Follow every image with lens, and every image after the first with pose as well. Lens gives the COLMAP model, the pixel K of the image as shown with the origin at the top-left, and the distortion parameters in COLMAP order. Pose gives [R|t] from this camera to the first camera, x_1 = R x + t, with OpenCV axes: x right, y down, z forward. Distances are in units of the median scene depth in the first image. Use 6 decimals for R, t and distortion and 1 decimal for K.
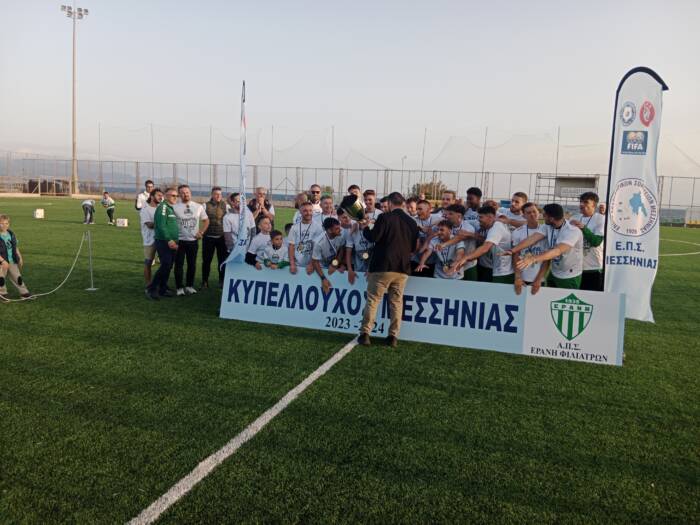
lens RADIAL K [[540.9, 0, 346.2], [0, 540.9, 263.0], [0, 0, 1]] dist [0.106618, -0.181850]
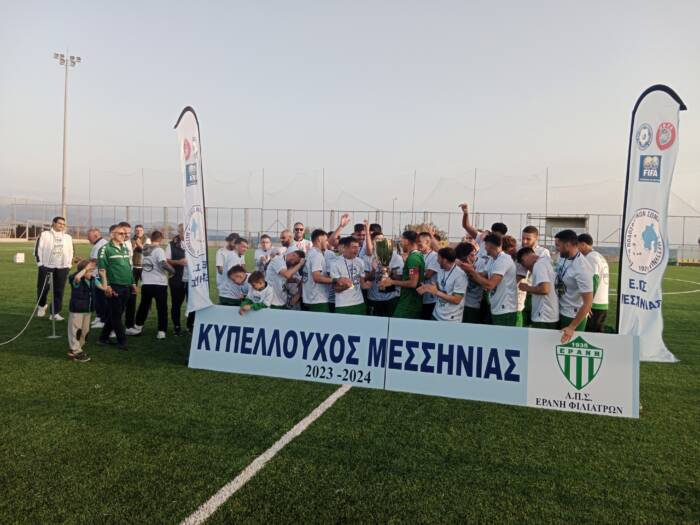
lens RADIAL K [[542.3, 0, 346.6], [0, 542.3, 262.0], [0, 0, 1]] dist [0.101879, -0.176794]
pose [[0.999842, -0.009706, 0.014915, 0.018988], [0.010853, 0.996827, -0.078852, 0.001227], [-0.014103, 0.079001, 0.996775, 0.094731]]
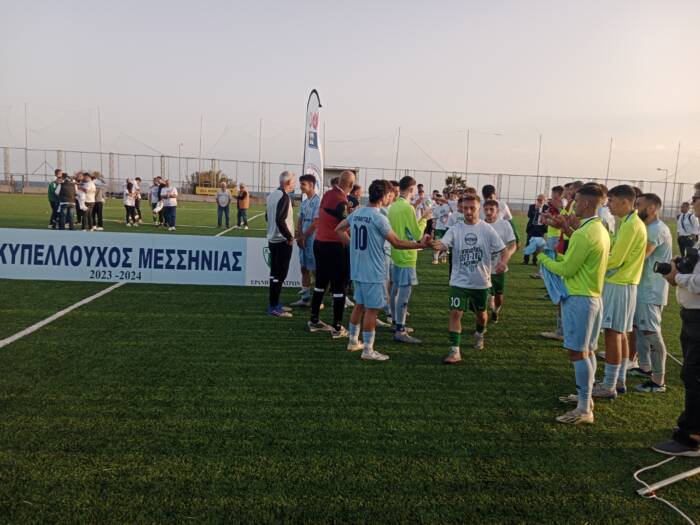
lens RADIAL K [[540.9, 0, 346.2], [0, 540.9, 263.0], [0, 0, 1]] dist [0.106618, -0.181850]
pose [[0.926060, -0.044804, 0.374707, 0.036989], [0.038013, 0.998952, 0.025499, 0.077582], [-0.375457, -0.009370, 0.926793, -0.382140]]
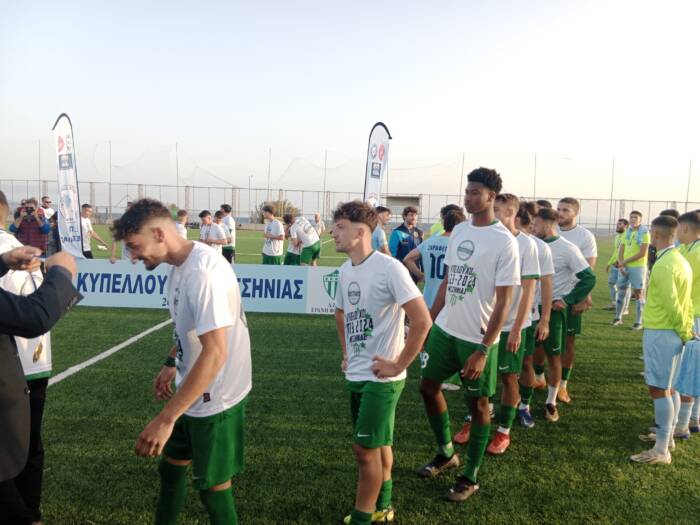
lens RADIAL K [[540.0, 0, 347.0], [0, 540.0, 257.2], [0, 0, 1]] dist [0.109662, -0.182902]
pose [[0.963632, -0.027132, 0.265854, 0.046735], [0.038868, 0.998484, -0.038984, 0.074112], [-0.264393, 0.047899, 0.963225, -0.395212]]
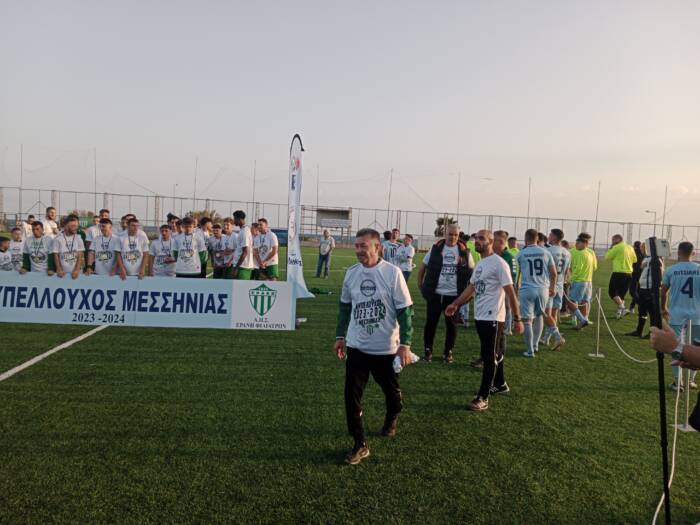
lens RADIAL K [[540.9, 0, 346.2], [0, 540.9, 263.0], [0, 0, 1]] dist [0.106618, -0.181850]
pose [[0.921920, -0.014606, 0.387105, 0.055545], [0.035403, 0.998284, -0.046650, 0.070569], [-0.385759, 0.056712, 0.920855, -0.384138]]
